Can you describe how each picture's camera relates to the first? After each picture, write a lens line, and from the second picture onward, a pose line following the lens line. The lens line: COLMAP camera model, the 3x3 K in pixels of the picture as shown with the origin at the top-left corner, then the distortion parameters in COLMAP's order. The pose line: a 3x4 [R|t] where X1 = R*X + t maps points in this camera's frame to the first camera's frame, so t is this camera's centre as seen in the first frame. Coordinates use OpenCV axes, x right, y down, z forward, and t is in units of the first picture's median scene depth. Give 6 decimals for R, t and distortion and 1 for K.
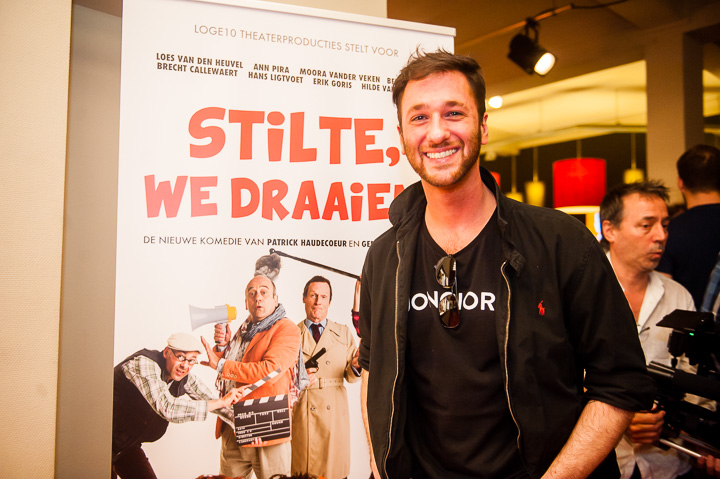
lens RADIAL K [[619.5, 0, 361.2], [0, 619.5, 239.1], [0, 0, 1]] dist [-0.001679, -0.023649]
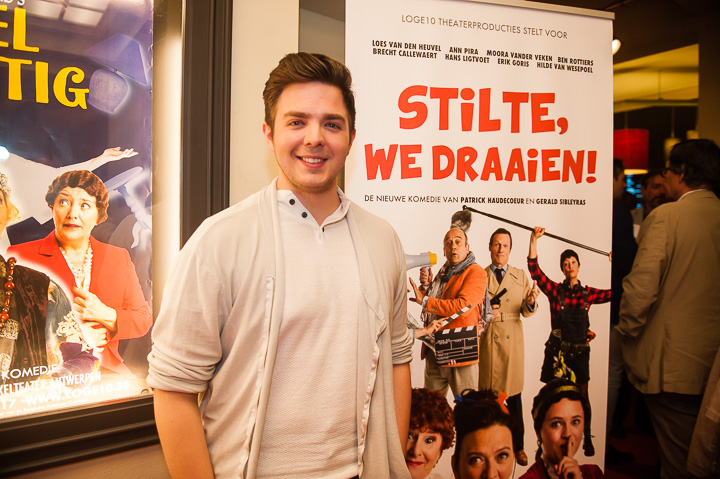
lens RADIAL K [[481.9, 0, 357.3], [0, 481.9, 240.7], [0, 0, 1]] dist [-0.053383, -0.007942]
pose [[0.991737, 0.007959, -0.128040, -0.228390], [0.003899, 0.995743, 0.092094, -0.002918], [0.128228, -0.091832, 0.987484, 0.056135]]
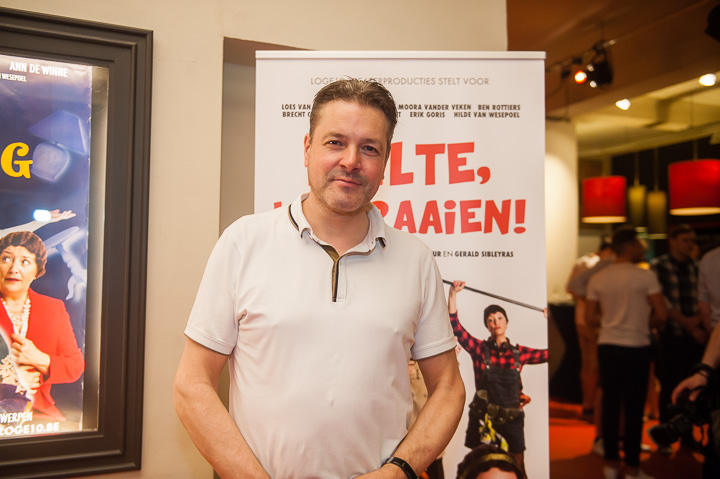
lens RADIAL K [[664.7, 0, 360.0], [0, 664.7, 239.3], [0, 0, 1]] dist [0.010526, 0.000000]
pose [[0.946851, -0.015541, -0.321295, 0.238109], [0.016515, 0.999864, 0.000308, -0.023392], [0.321247, -0.005598, 0.946979, -0.219698]]
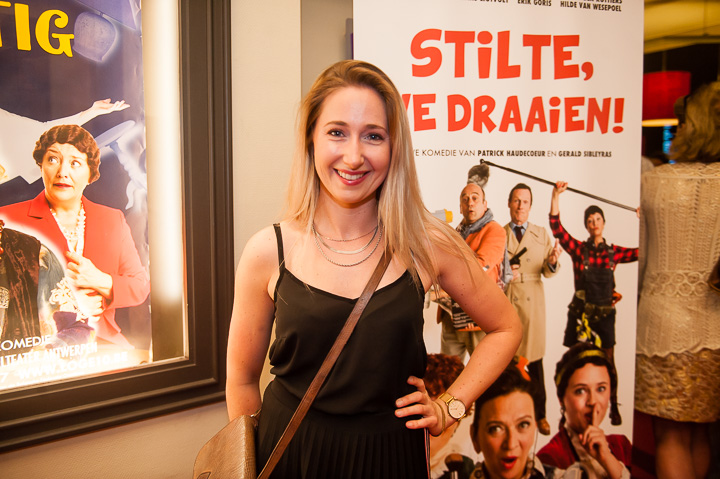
lens RADIAL K [[573.4, 0, 358.2], [0, 573.4, 238.7], [0, 0, 1]] dist [-0.023349, -0.006677]
pose [[0.994591, -0.001658, -0.103859, -0.256956], [0.016518, 0.989674, 0.142384, 0.007049], [0.102551, -0.143330, 0.984347, -0.054216]]
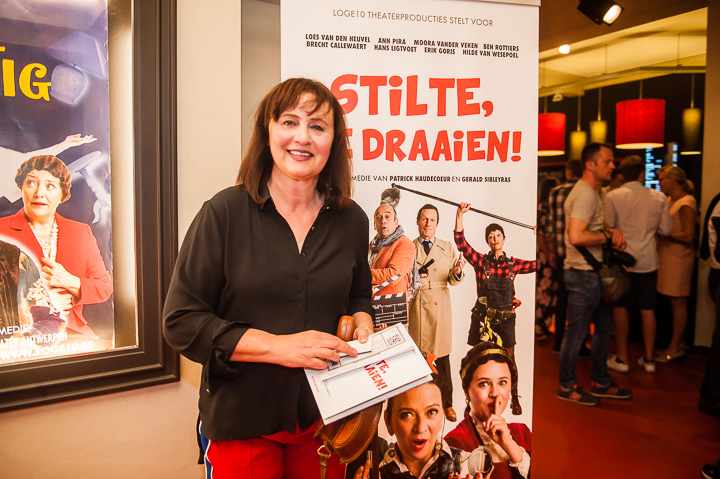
lens RADIAL K [[532.9, 0, 358.4], [0, 532.9, 239.5], [0, 0, 1]] dist [-0.033385, -0.014048]
pose [[0.989639, 0.007103, -0.143399, -0.054793], [0.010666, 0.992379, 0.122763, -0.005988], [0.143178, -0.123021, 0.982021, -0.129842]]
